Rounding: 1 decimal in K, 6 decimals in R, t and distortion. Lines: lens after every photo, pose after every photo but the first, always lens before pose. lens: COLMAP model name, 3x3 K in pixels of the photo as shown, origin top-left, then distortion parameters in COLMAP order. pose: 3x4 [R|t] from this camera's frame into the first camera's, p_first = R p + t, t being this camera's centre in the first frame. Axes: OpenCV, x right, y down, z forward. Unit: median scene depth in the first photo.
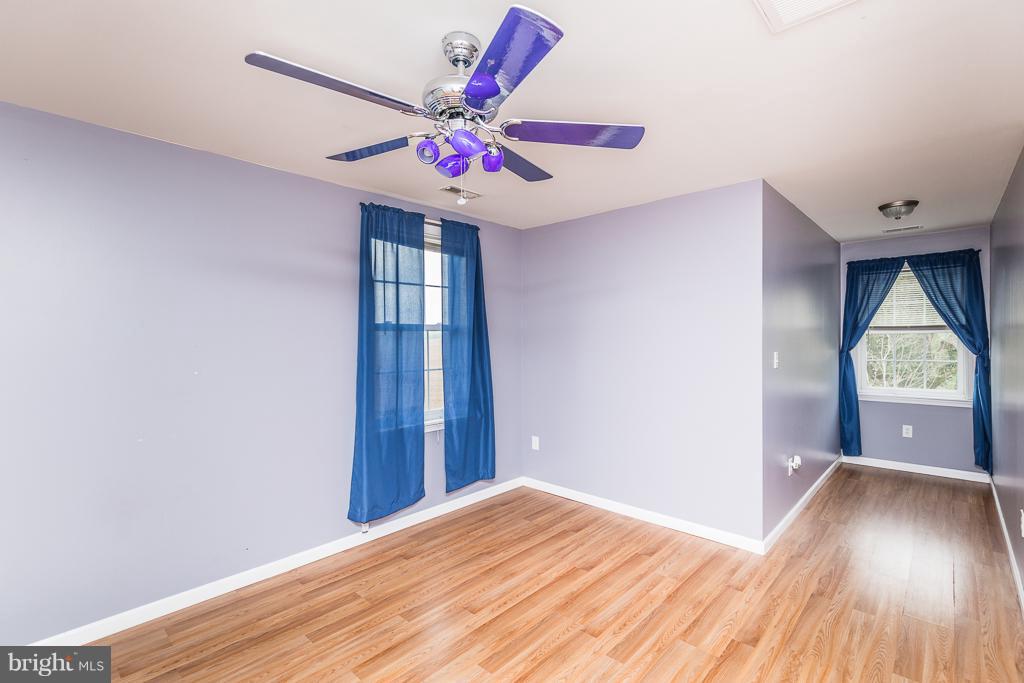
lens RADIAL K [[485.2, 0, 513.1], [0, 485.2, 340.2], [0, 0, 1]] dist [0.010797, -0.002213]
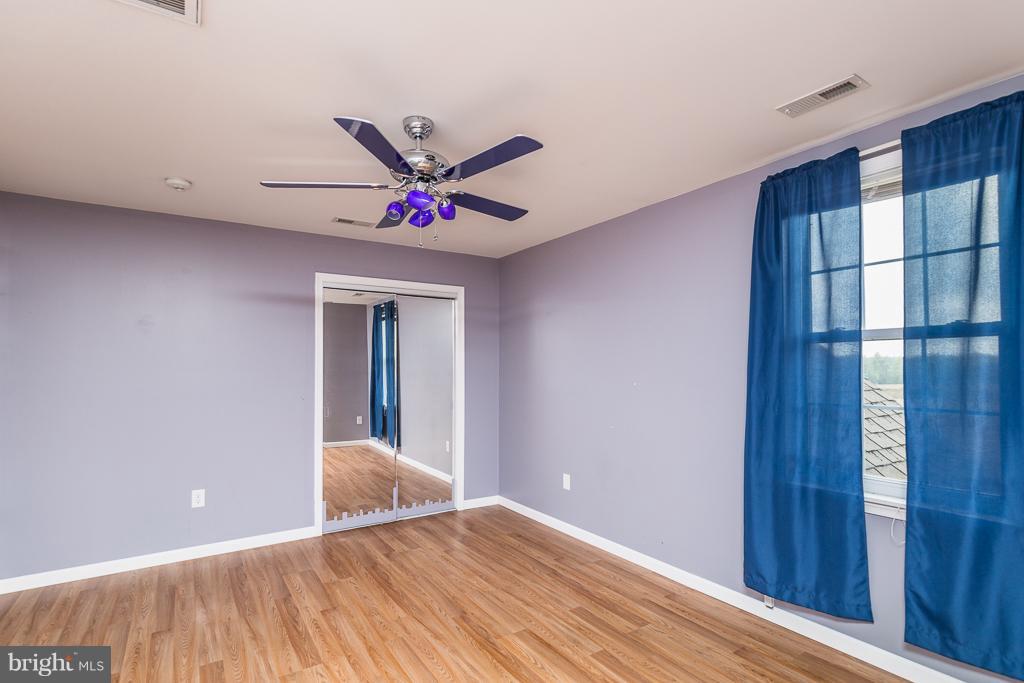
lens RADIAL K [[500.0, 0, 524.6], [0, 500.0, 360.4], [0, 0, 1]] dist [0.001996, -0.000394]
pose [[-0.230740, -0.008986, -0.972974, 0.604436], [-0.004954, 0.999955, -0.008061, 0.014958], [0.973003, 0.002960, -0.230775, 0.876283]]
